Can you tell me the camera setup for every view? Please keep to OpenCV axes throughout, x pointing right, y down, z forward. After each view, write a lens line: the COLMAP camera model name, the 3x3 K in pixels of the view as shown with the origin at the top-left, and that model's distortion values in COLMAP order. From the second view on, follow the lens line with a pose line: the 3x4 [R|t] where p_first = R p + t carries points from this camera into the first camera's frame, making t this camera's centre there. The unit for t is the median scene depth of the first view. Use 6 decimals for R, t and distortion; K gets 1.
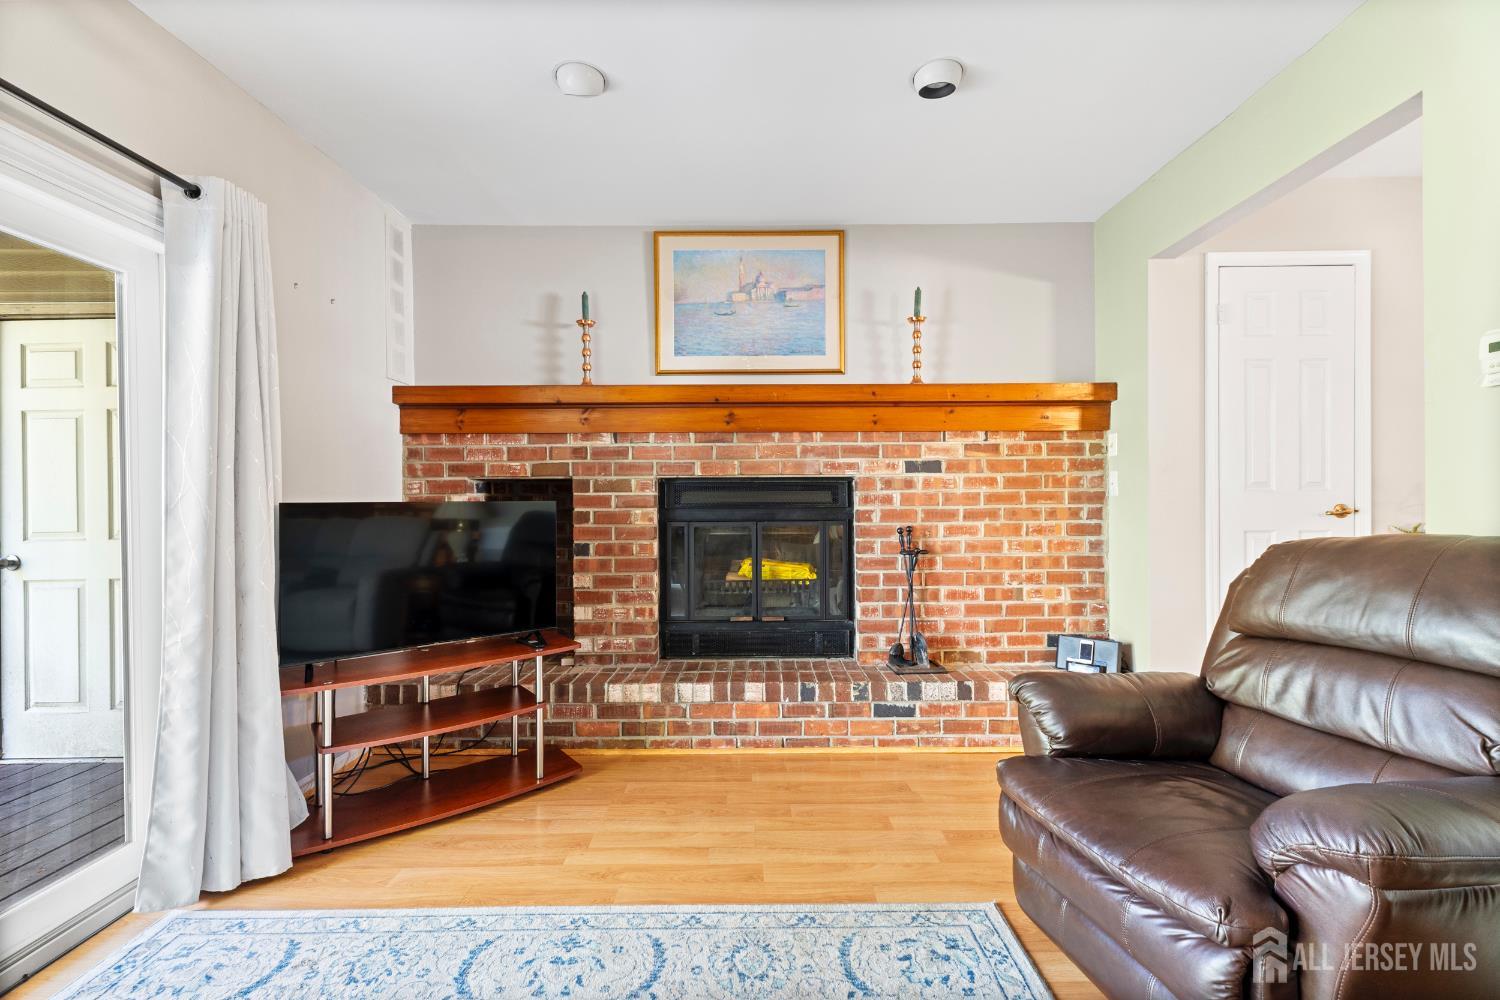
lens RADIAL K [[632.3, 0, 750.0], [0, 632.3, 500.0], [0, 0, 1]] dist [0.002135, 0.000140]
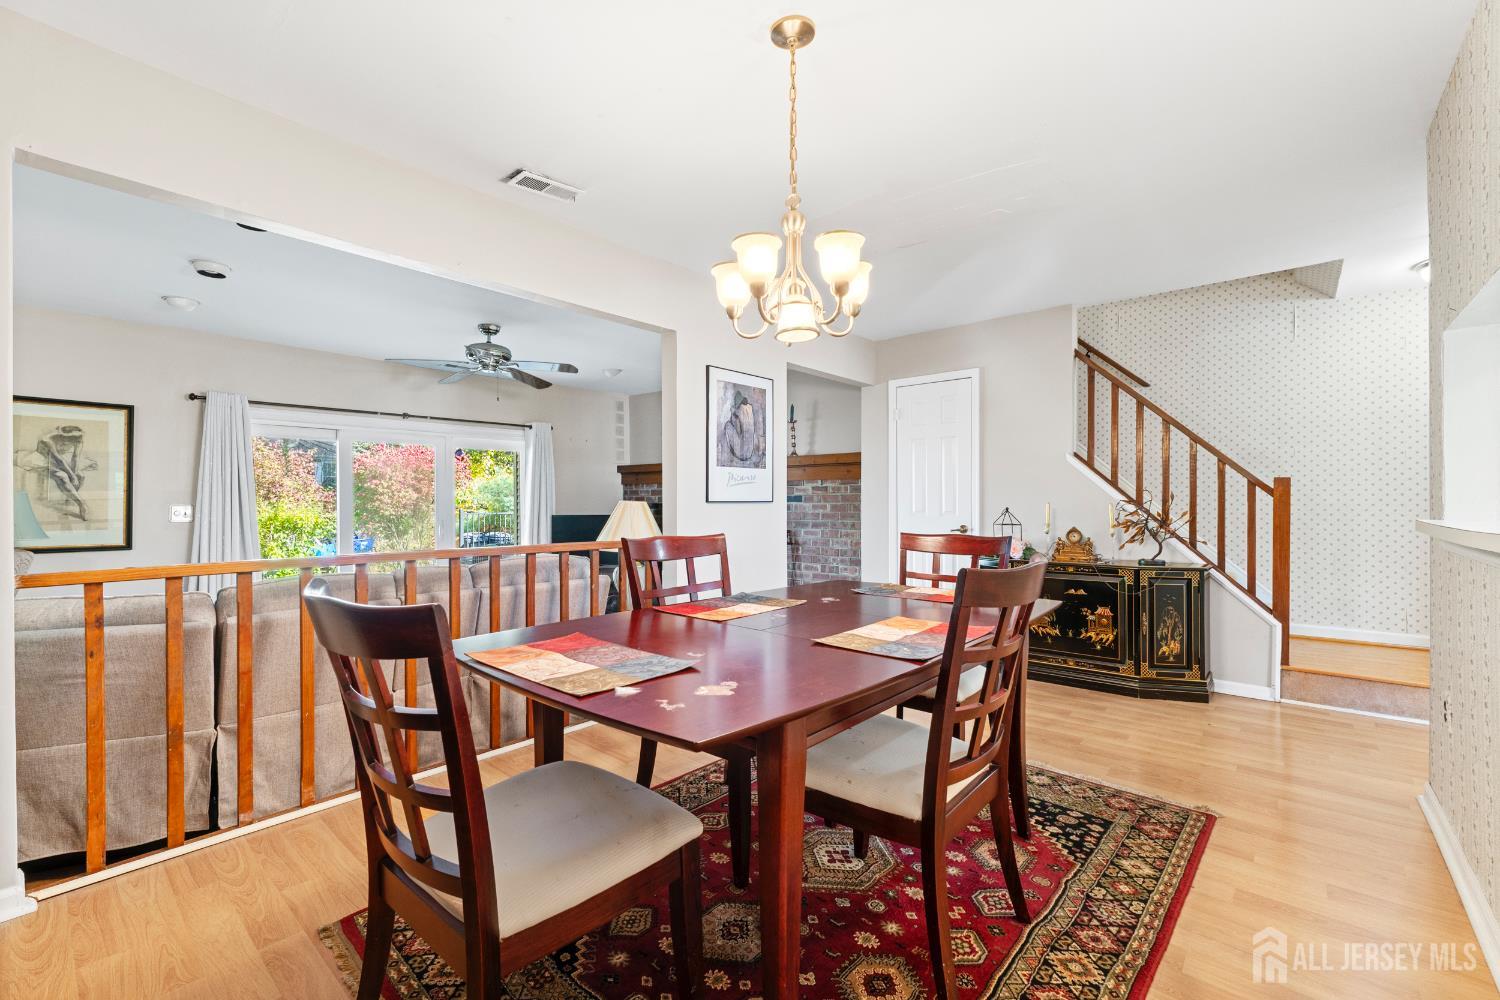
lens RADIAL K [[632.3, 0, 750.0], [0, 632.3, 500.0], [0, 0, 1]] dist [0.002135, 0.000140]
pose [[0.756146, 0.005973, -0.654375, 1.415292], [0.000523, 0.999953, 0.009731, -0.067878], [0.654402, -0.007700, 0.756107, -0.522126]]
